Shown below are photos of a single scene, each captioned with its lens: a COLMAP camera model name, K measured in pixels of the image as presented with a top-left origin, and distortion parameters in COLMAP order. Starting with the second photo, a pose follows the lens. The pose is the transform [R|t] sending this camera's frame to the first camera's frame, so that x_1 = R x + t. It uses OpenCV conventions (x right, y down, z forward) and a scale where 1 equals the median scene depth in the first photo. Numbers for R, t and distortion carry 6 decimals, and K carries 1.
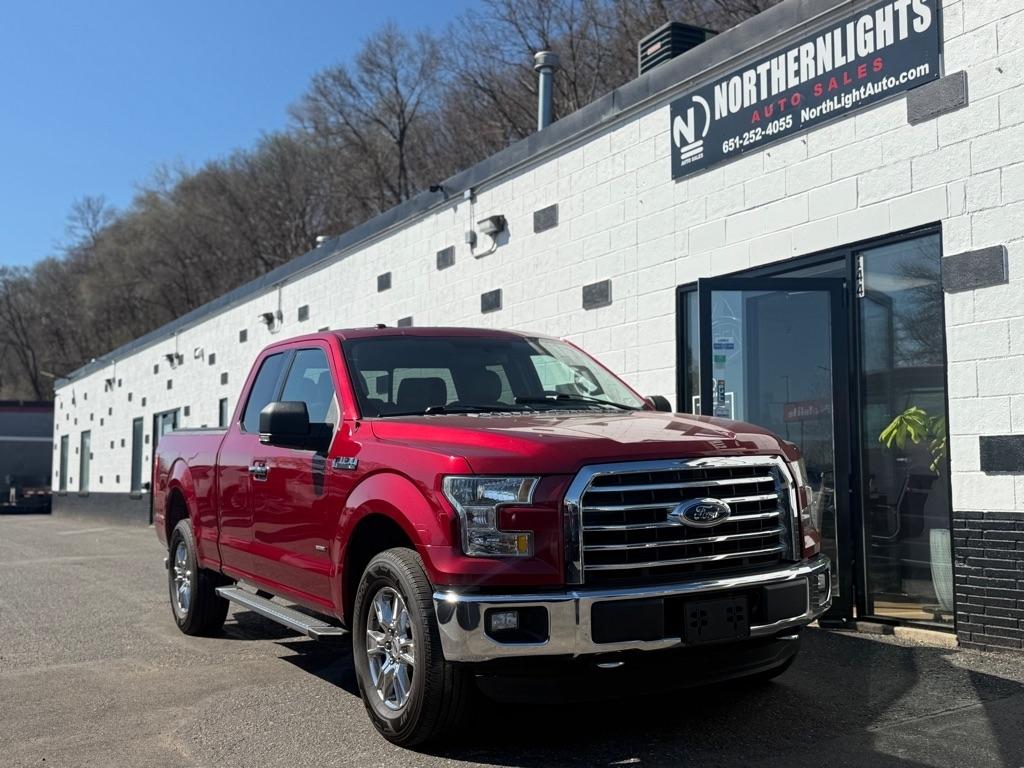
lens RADIAL K [[1138.2, 0, 506.4], [0, 1138.2, 382.6], [0, 0, 1]] dist [0.212626, -0.500753]
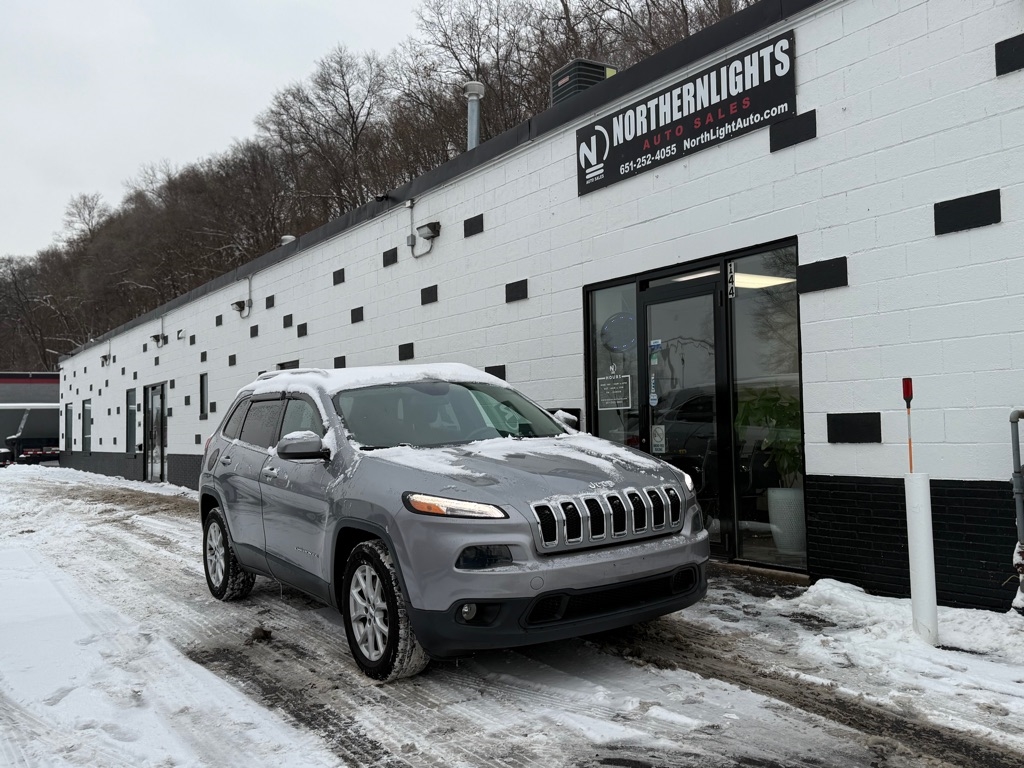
lens RADIAL K [[945.6, 0, 508.4], [0, 945.6, 385.6], [0, 0, 1]] dist [0.173491, -0.345315]
pose [[0.998016, -0.013453, 0.061514, 0.008798], [0.011025, 0.999153, 0.039644, -0.021531], [-0.061995, -0.038887, 0.997319, 0.012963]]
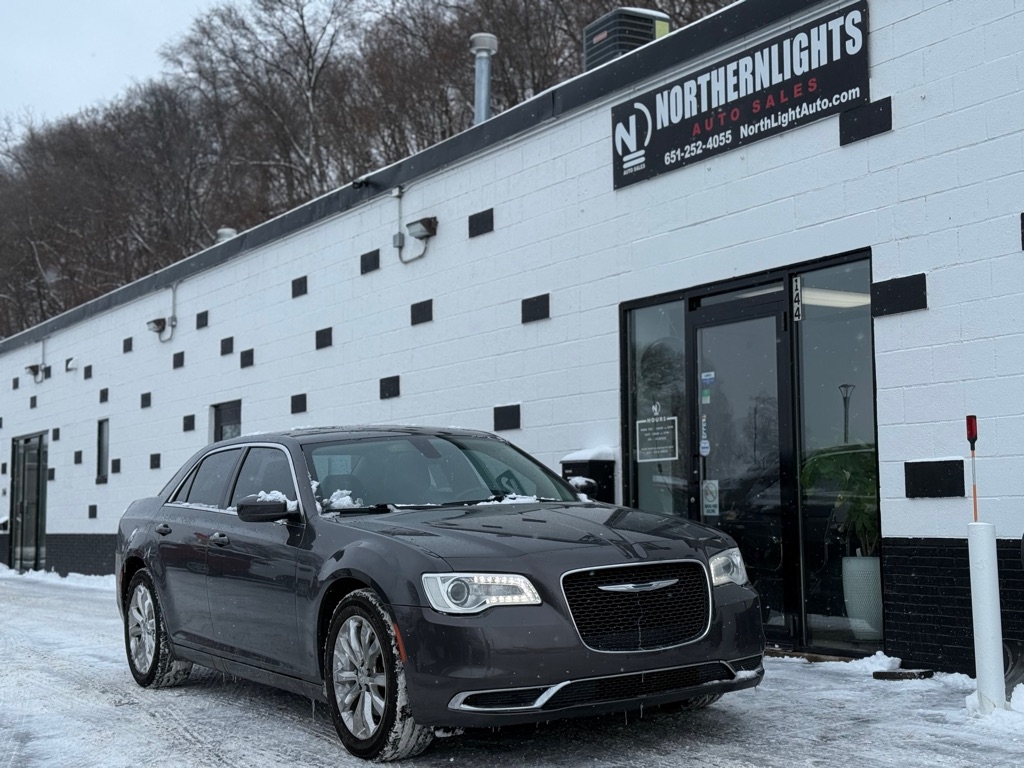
lens RADIAL K [[1471.6, 0, 513.8], [0, 1471.6, 382.7], [0, 0, 1]] dist [0.154295, -0.111230]
pose [[0.998954, -0.003401, 0.045592, 0.007686], [0.003659, 0.999978, -0.005592, -0.013588], [-0.045572, 0.005753, 0.998944, -0.216153]]
